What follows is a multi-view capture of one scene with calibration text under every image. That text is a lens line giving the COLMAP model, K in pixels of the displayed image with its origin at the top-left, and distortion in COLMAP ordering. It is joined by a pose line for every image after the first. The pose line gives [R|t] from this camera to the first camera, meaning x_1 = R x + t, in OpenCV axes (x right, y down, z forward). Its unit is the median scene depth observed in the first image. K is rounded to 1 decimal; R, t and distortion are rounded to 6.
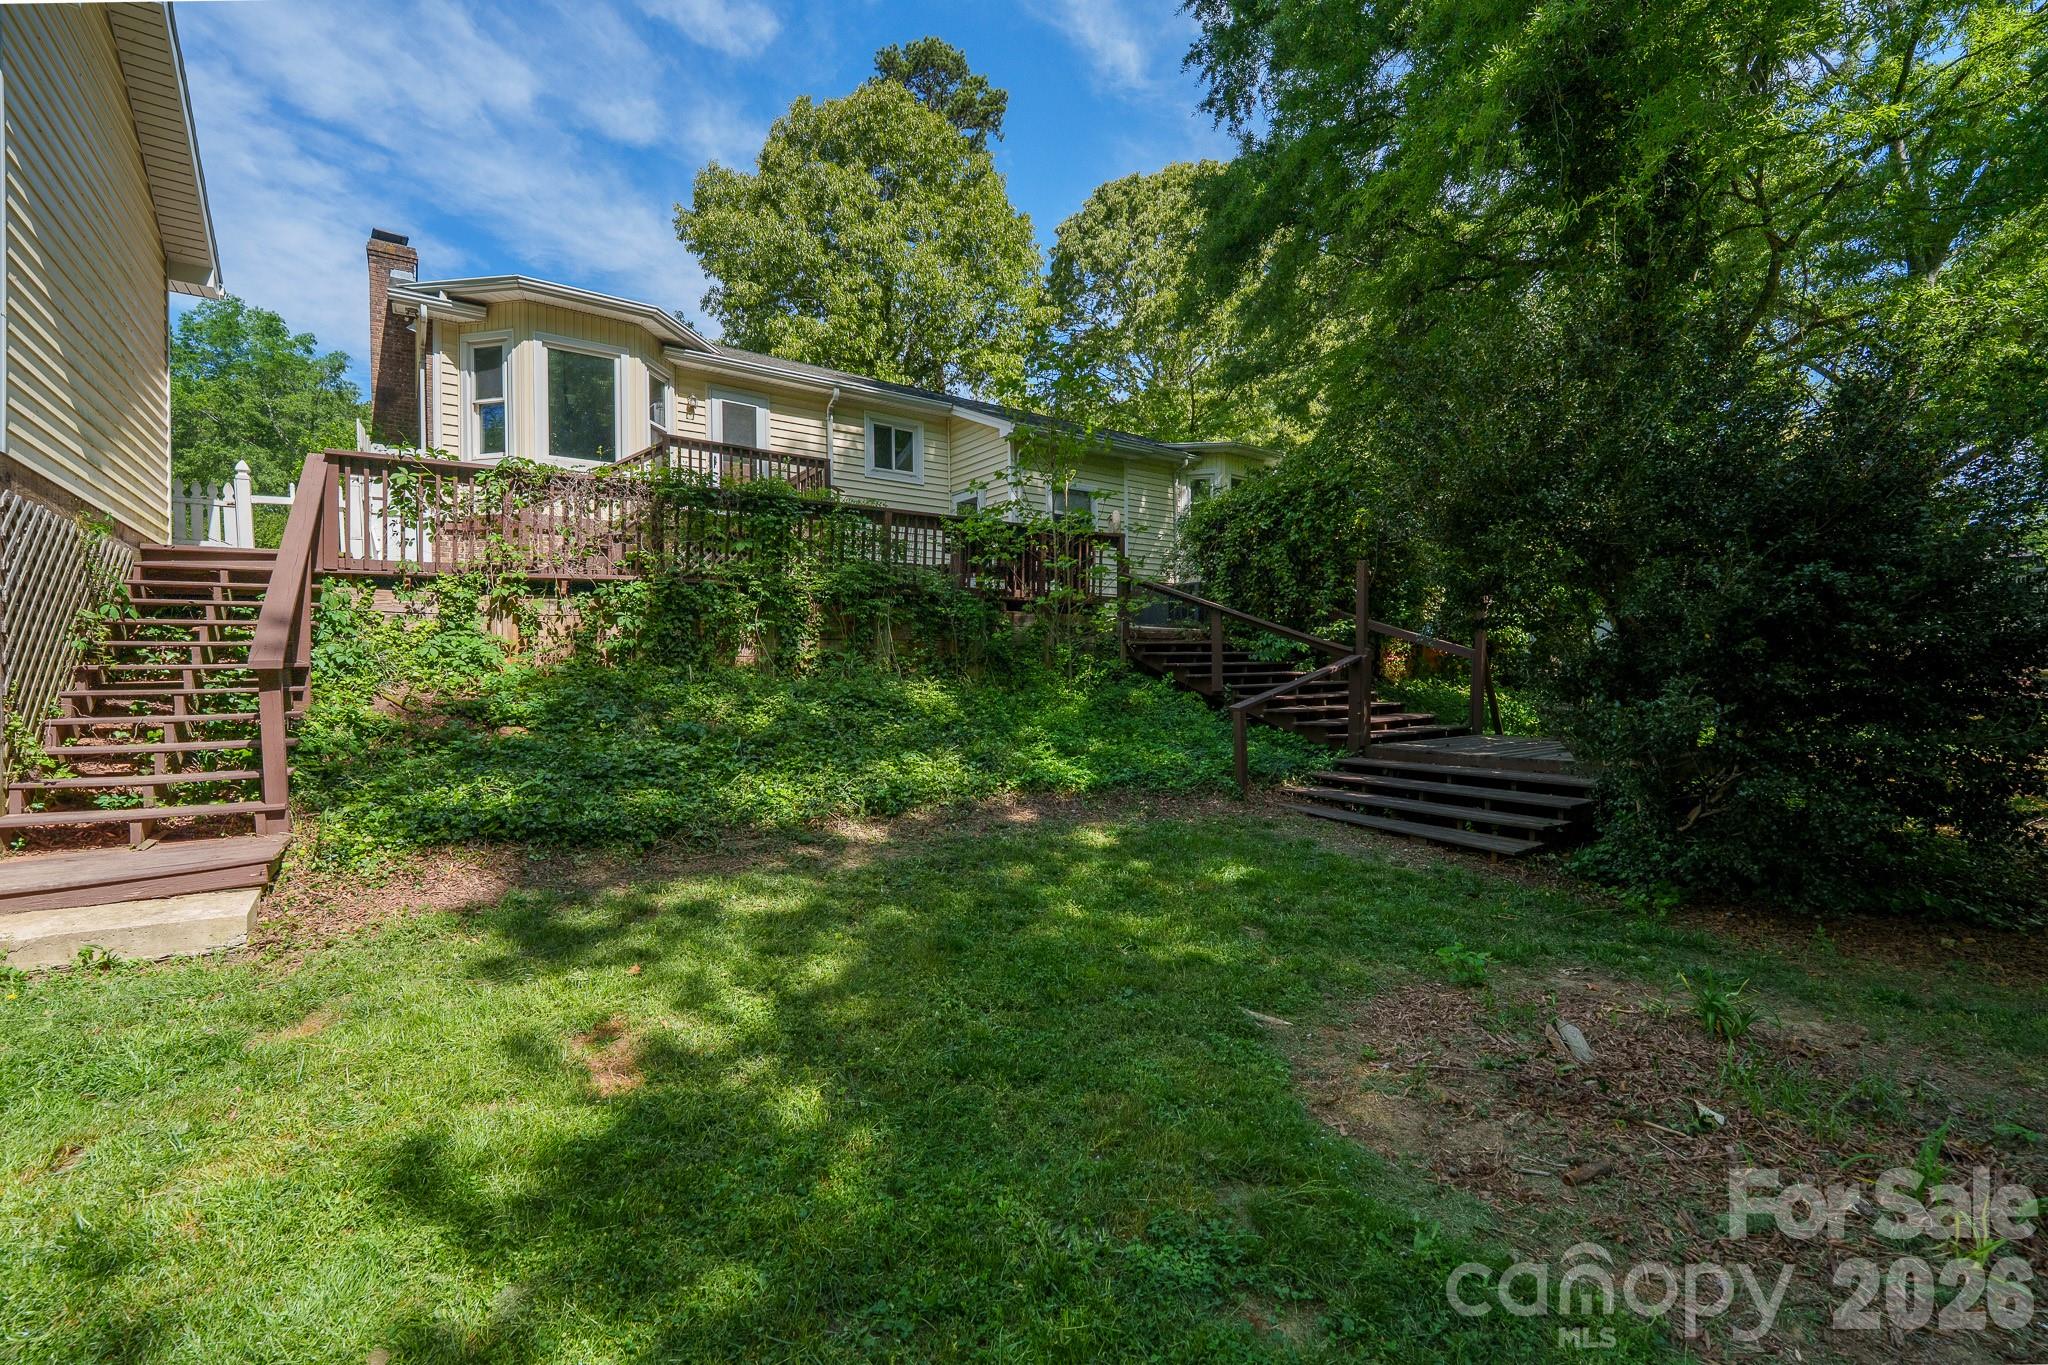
lens RADIAL K [[844.7, 0, 1030.4], [0, 844.7, 678.0], [0, 0, 1]] dist [-0.003149, -0.000524]
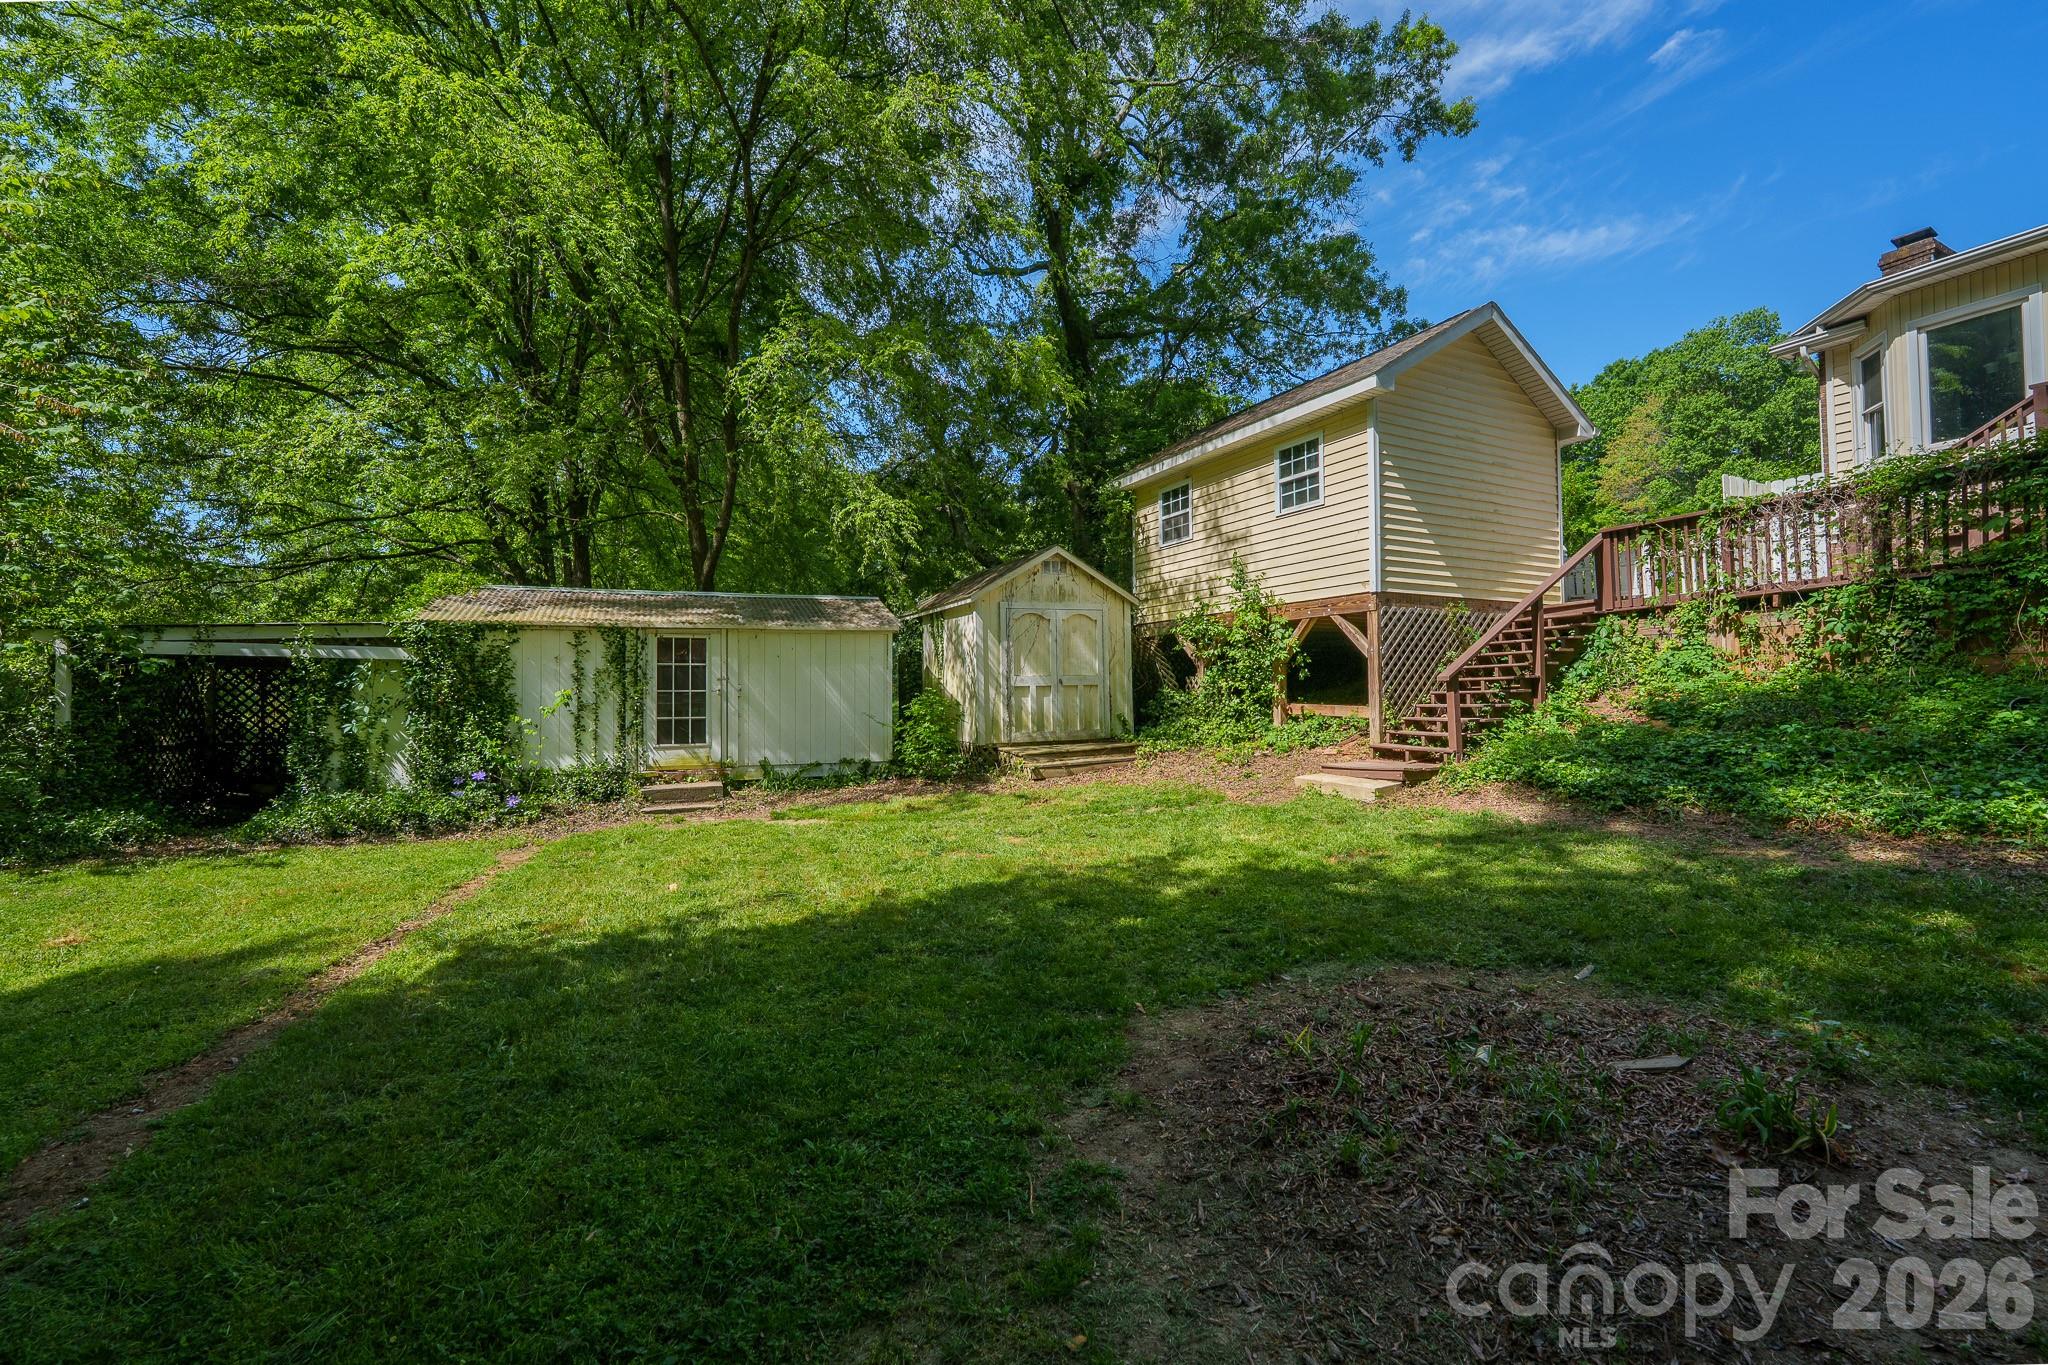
lens RADIAL K [[844.7, 0, 1018.1], [0, 844.7, 680.9], [0, 0, 1]] dist [-0.003149, -0.000524]
pose [[-0.149429, -0.007022, -0.988747, 0.460163], [0.008991, 0.999924, -0.008460, -0.001402], [0.988732, -0.010154, -0.149355, 0.119416]]
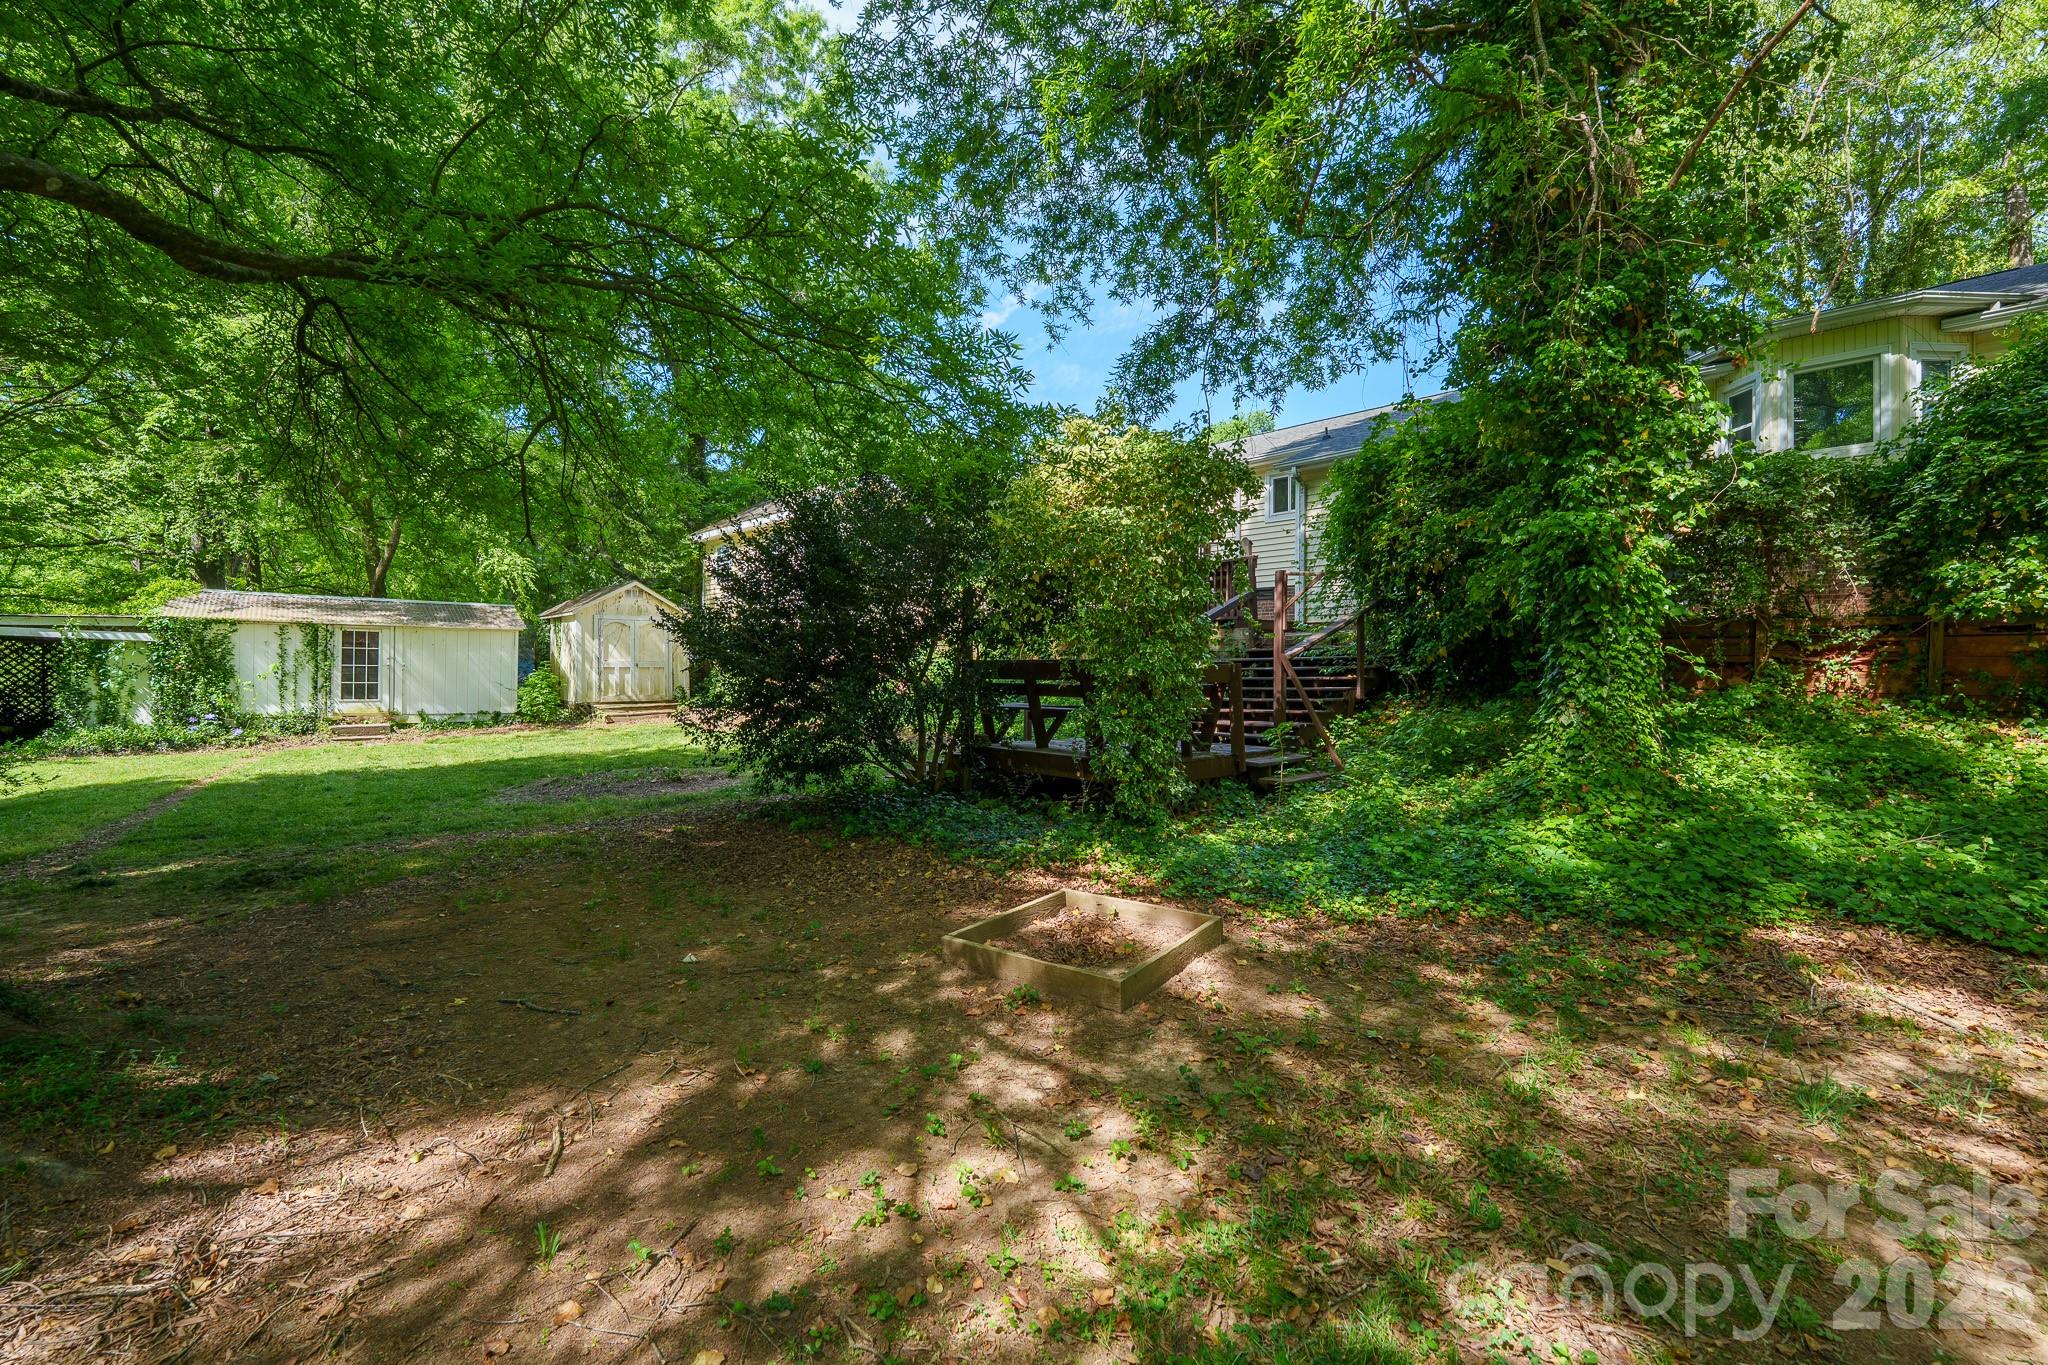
lens RADIAL K [[844.7, 0, 1022.2], [0, 844.7, 674.4], [0, 0, 1]] dist [-0.003149, -0.000524]
pose [[0.153718, 0.010212, -0.988062, 1.221131], [-0.014878, 0.999857, 0.008019, -0.014621], [0.988003, 0.013468, 0.153848, 0.525106]]
